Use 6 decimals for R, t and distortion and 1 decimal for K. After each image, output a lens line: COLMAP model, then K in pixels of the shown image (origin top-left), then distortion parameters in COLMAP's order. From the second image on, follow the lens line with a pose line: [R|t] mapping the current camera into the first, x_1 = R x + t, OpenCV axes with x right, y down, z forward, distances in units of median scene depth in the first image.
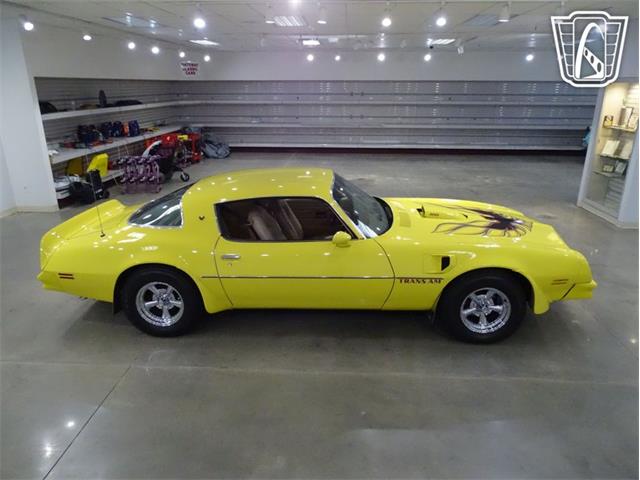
lens RADIAL K [[453.4, 0, 320.9], [0, 453.4, 242.7], [0, 0, 1]] dist [-0.006231, -0.002255]
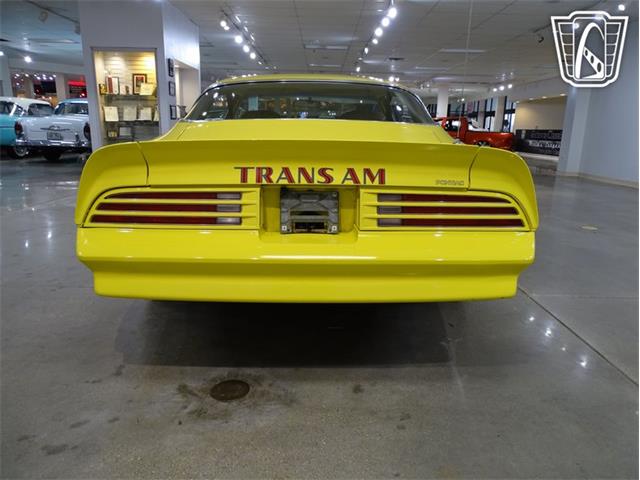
lens RADIAL K [[452.7, 0, 321.3], [0, 452.7, 241.1], [0, 0, 1]] dist [-0.004262, -0.001525]
pose [[-0.054661, -0.244683, 0.968061, -0.542295], [0.307777, 0.918176, 0.249452, -0.050029], [-0.949887, 0.311582, 0.025120, 0.633671]]
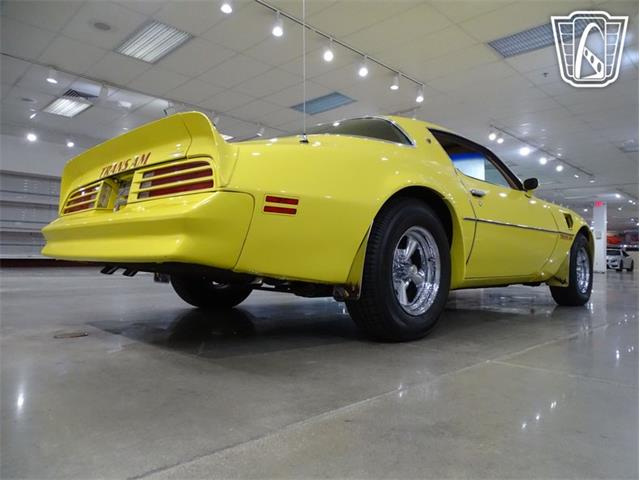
lens RADIAL K [[453.4, 0, 320.9], [0, 453.4, 242.7], [0, 0, 1]] dist [-0.006231, -0.002255]
pose [[0.670296, 0.037614, 0.741140, -0.448232], [0.222933, 0.942377, -0.249450, 0.114950], [-0.707816, 0.332430, 0.623287, 0.389421]]
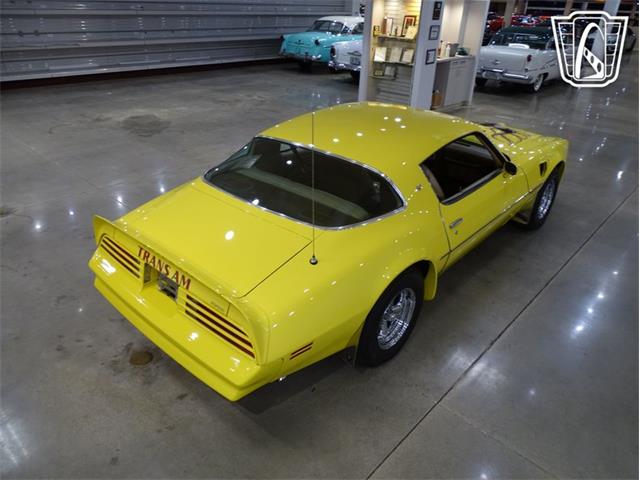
lens RADIAL K [[453.4, 0, 320.9], [0, 453.4, 242.7], [0, 0, 1]] dist [-0.006231, -0.002255]
pose [[0.642597, -0.347674, 0.682782, -0.473678], [0.222535, 0.937398, 0.267887, -0.107132], [-0.733176, -0.020200, 0.679739, 0.318251]]
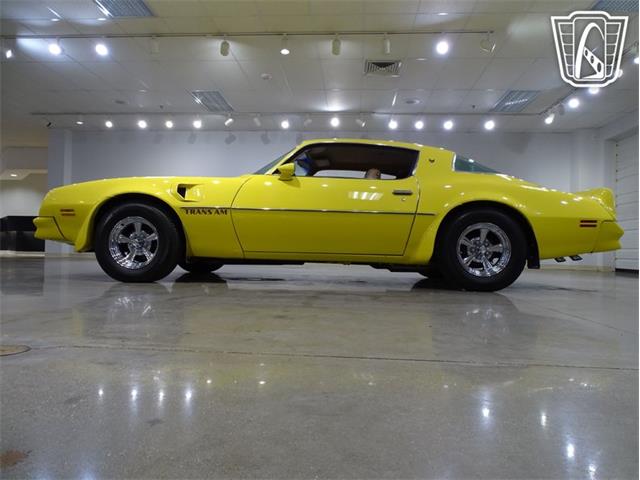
lens RADIAL K [[453.4, 0, 320.9], [0, 453.4, 242.7], [0, 0, 1]] dist [-0.006231, -0.002255]
pose [[-0.999508, -0.025965, 0.017622, -0.017212], [-0.019174, 0.949869, 0.312060, -0.161789], [-0.024841, 0.311569, -0.949899, 1.224468]]
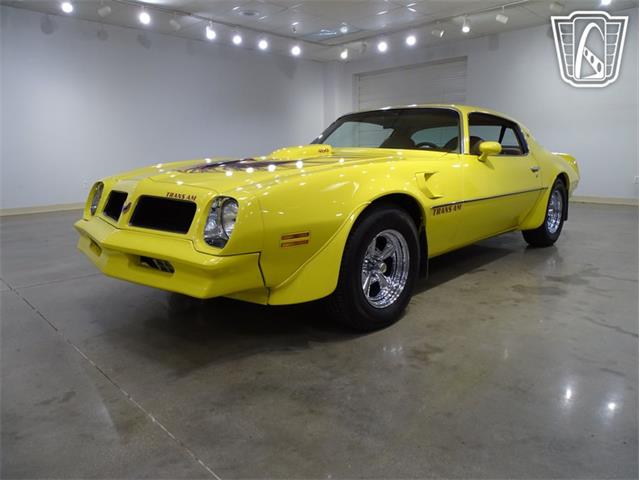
lens RADIAL K [[452.7, 0, 321.3], [0, 452.7, 241.1], [0, 0, 1]] dist [-0.004262, -0.001525]
pose [[-0.663903, 0.152813, -0.732039, 0.468037], [-0.237646, 0.885043, 0.400279, -0.140160], [0.709053, 0.439713, -0.551268, 0.894487]]
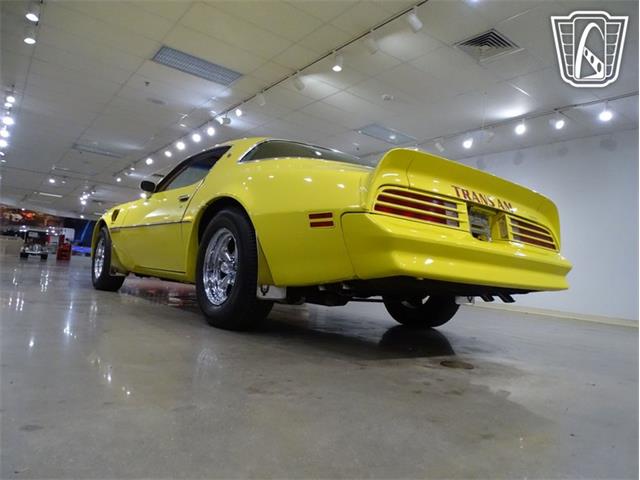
lens RADIAL K [[454.0, 0, 322.1], [0, 454.0, 248.3], [0, 0, 1]] dist [-0.008292, -0.000854]
pose [[-0.641448, -0.008629, 0.767118, -0.492084], [0.167745, 0.974163, 0.151223, -0.059630], [-0.748603, 0.225682, -0.623427, 0.918158]]
